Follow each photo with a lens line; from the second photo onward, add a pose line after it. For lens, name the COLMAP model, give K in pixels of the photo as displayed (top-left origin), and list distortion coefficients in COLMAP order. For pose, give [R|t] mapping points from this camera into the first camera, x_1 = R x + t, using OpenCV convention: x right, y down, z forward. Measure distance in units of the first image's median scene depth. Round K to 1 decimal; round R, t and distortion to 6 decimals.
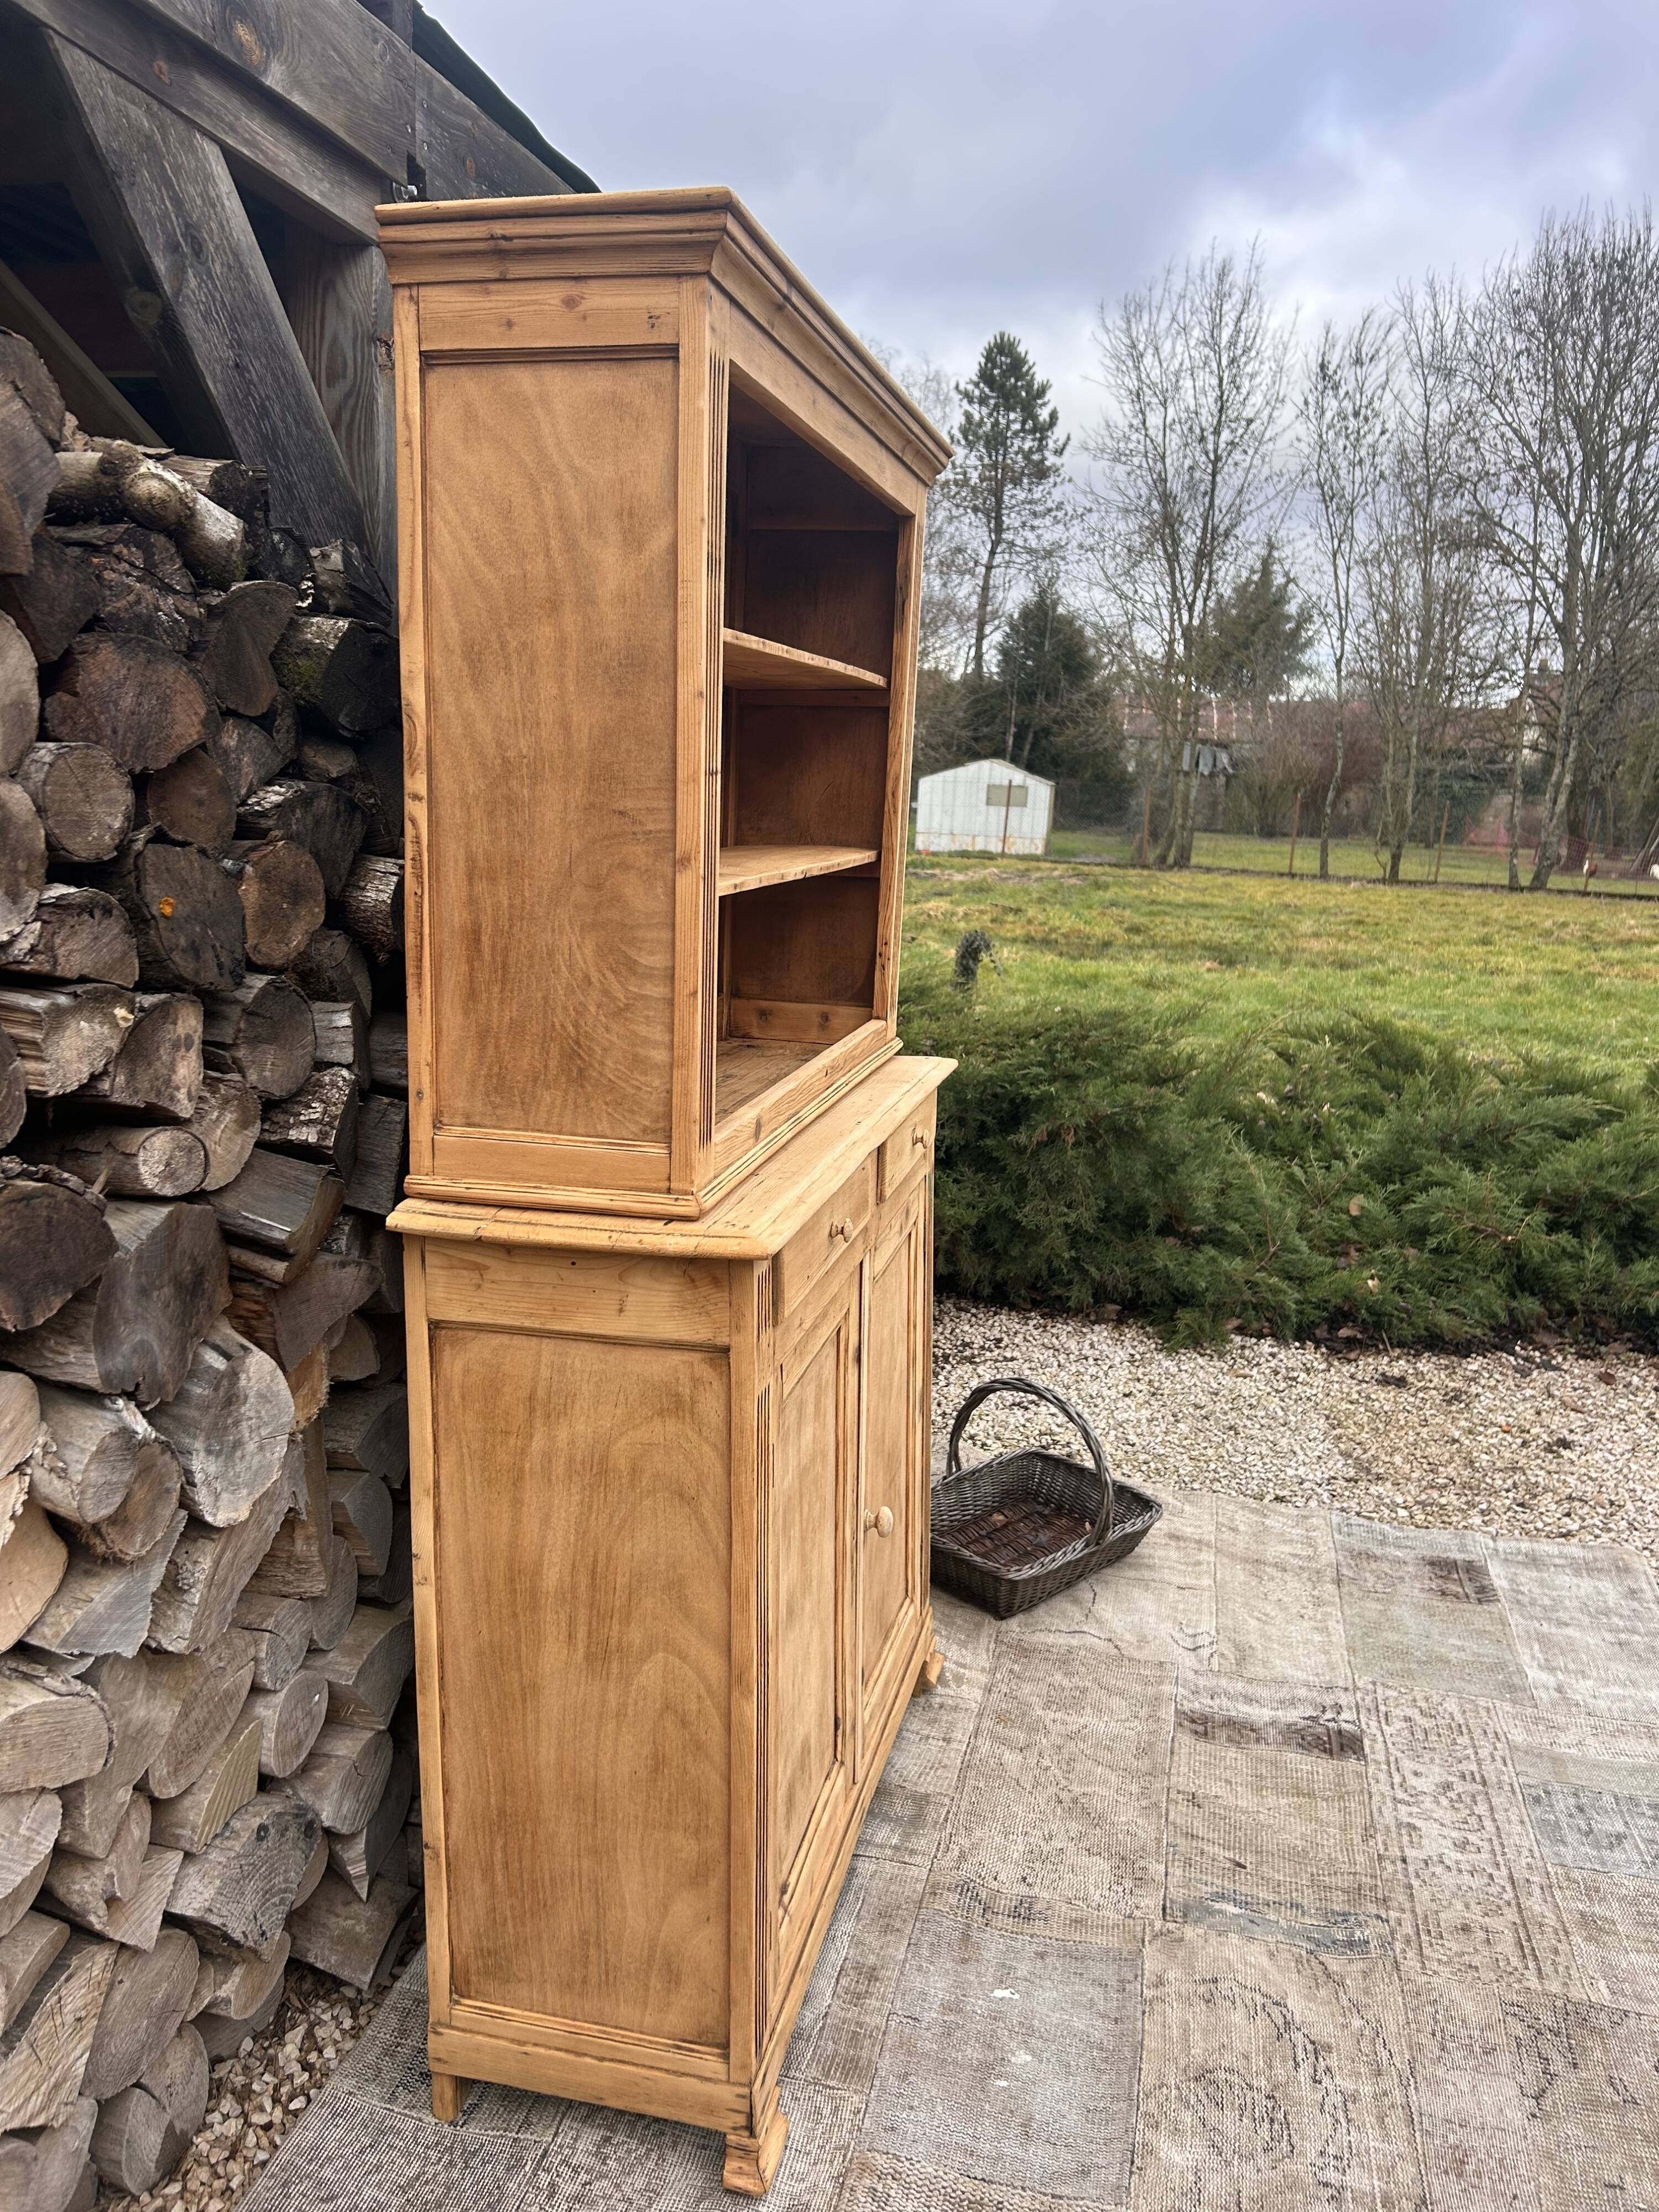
lens RADIAL K [[1660.8, 0, 829.3], [0, 1660.8, 1099.0], [0, 0, 1]] dist [0.053766, -0.058395]
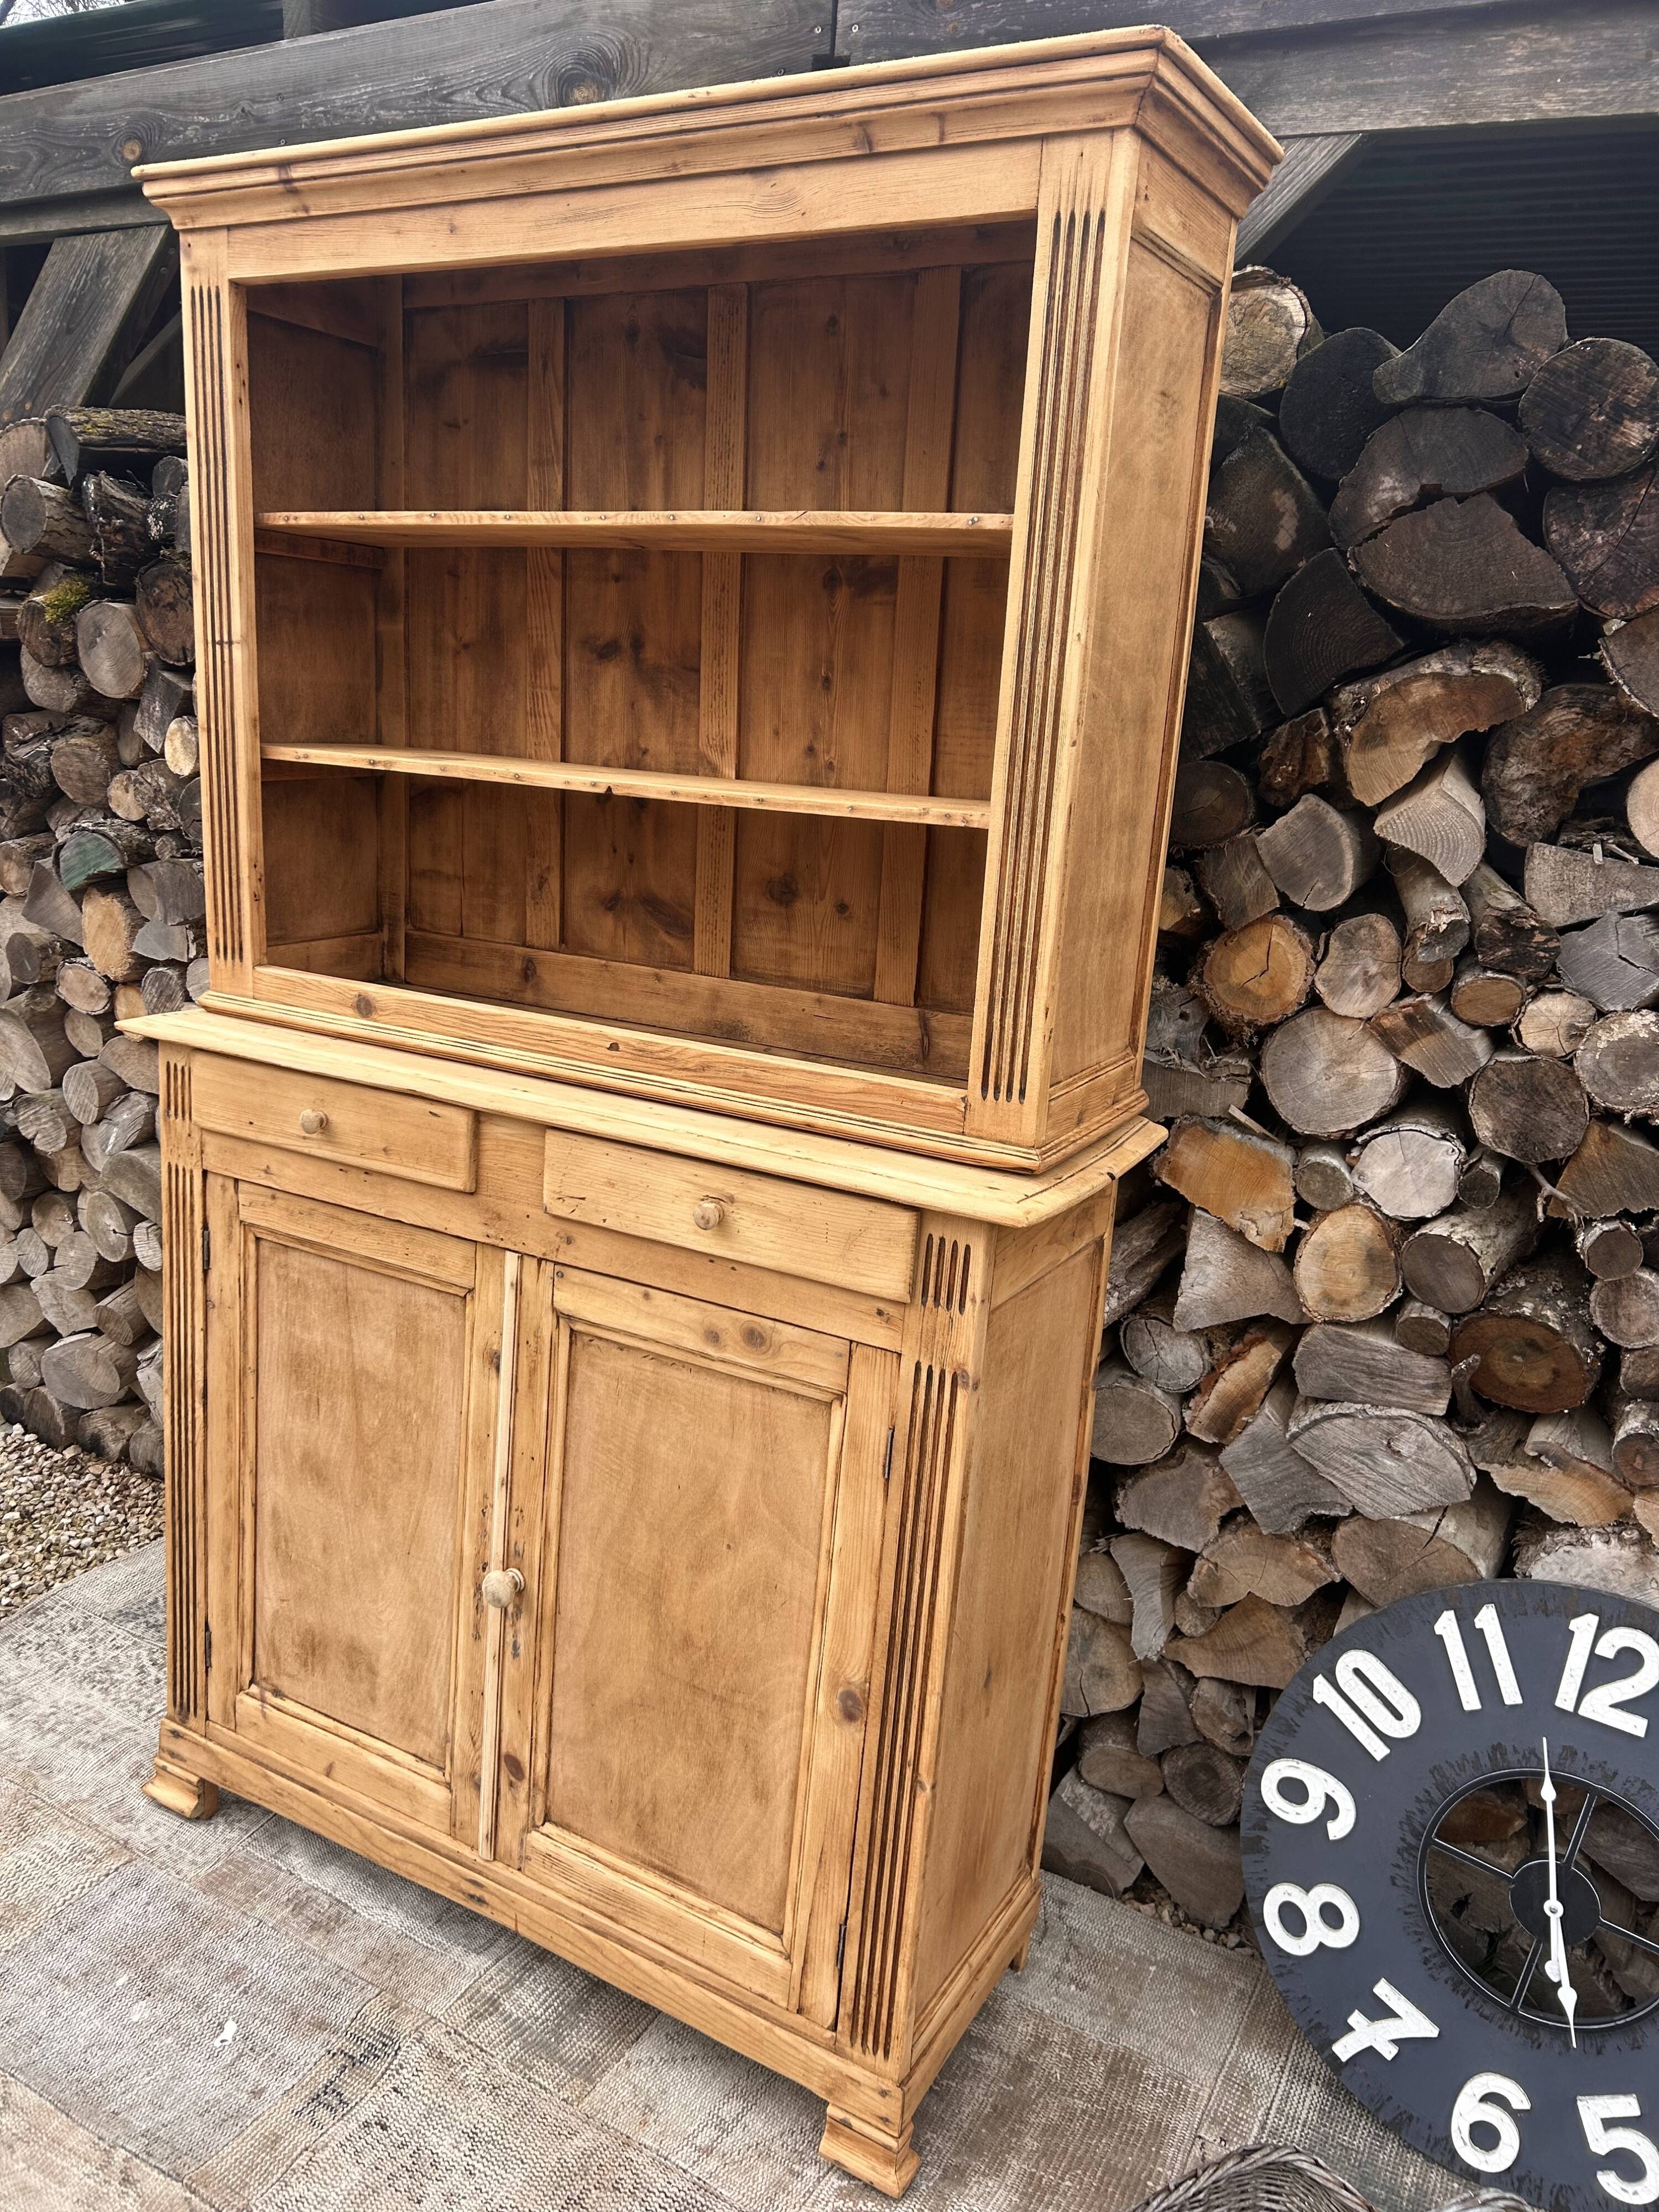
lens RADIAL K [[1660.8, 0, 807.5], [0, 1660.8, 1116.3], [0, 0, 1]] dist [0.053766, -0.058395]
pose [[-0.281873, 0.192240, -0.939995, 0.917288], [-0.249363, 0.931375, 0.265253, -0.276808], [0.926480, 0.309168, -0.214592, 1.600678]]
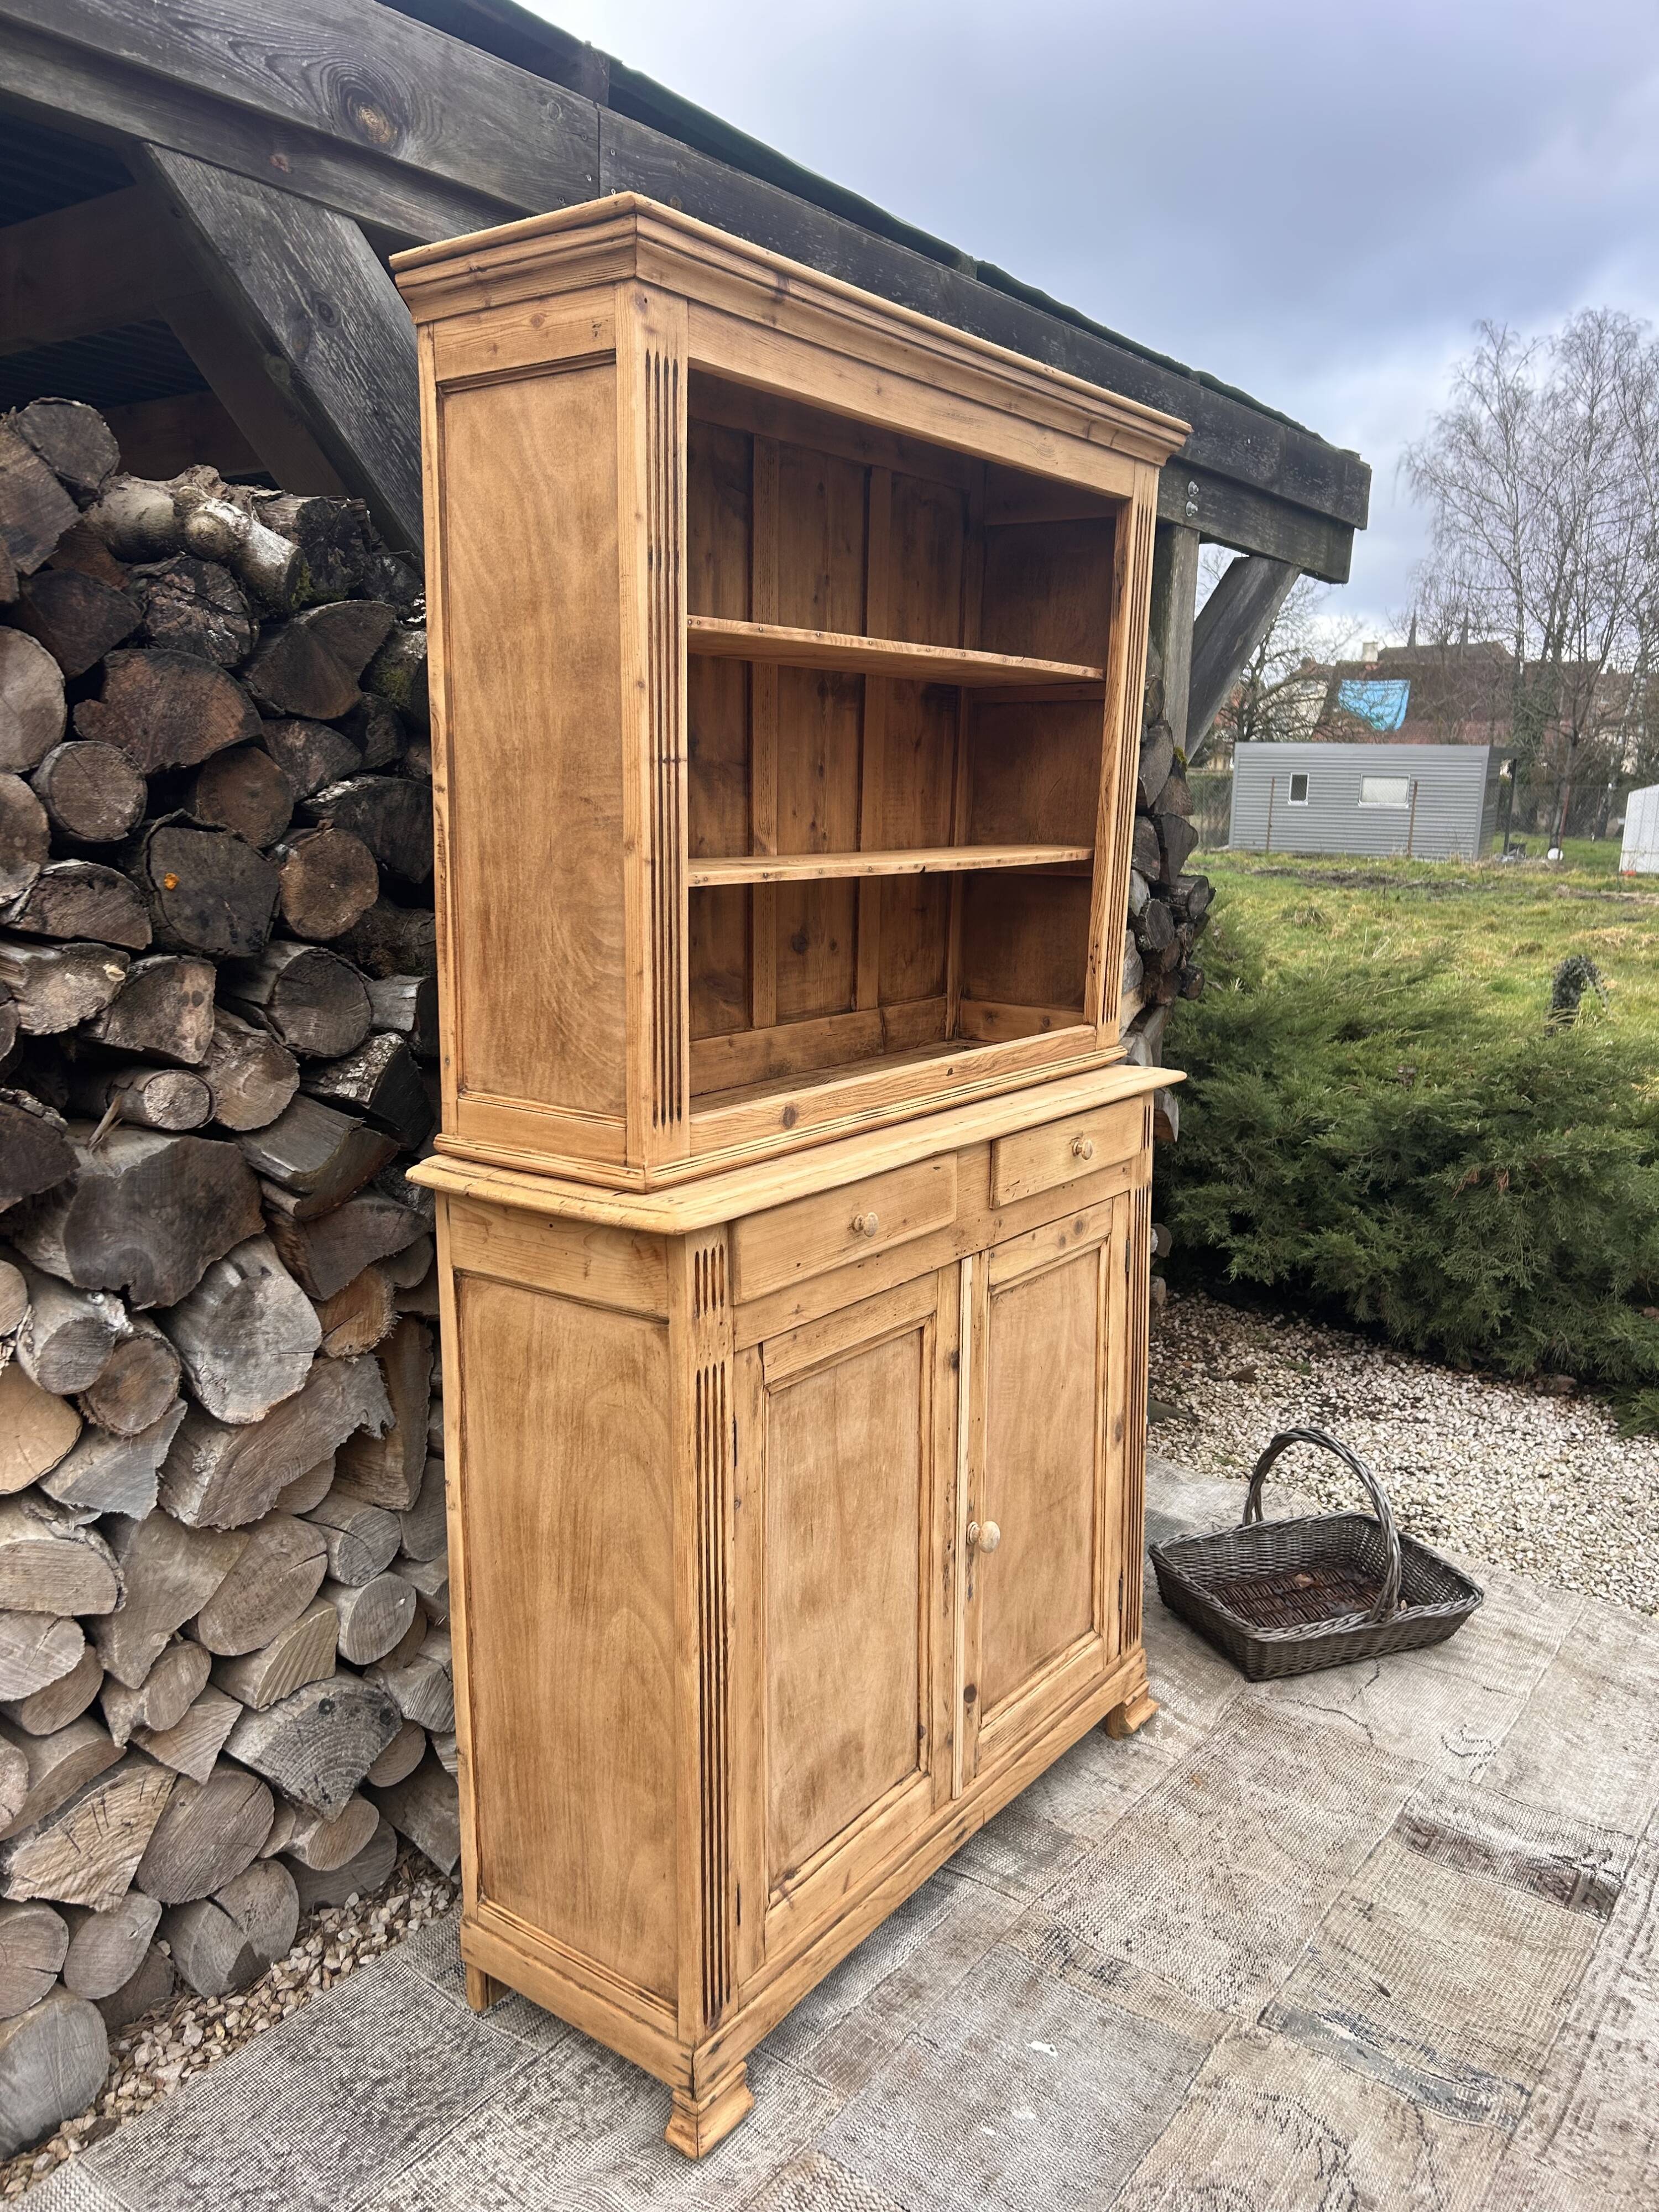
lens RADIAL K [[1660.8, 0, 839.9], [0, 1660.8, 1111.9], [0, 0, 1]] dist [0.053766, -0.058395]
pose [[0.921518, 0.060625, -0.383575, 0.399827], [-0.063120, 0.997987, 0.006093, 0.007766], [0.383172, 0.018596, 0.923490, 0.083225]]
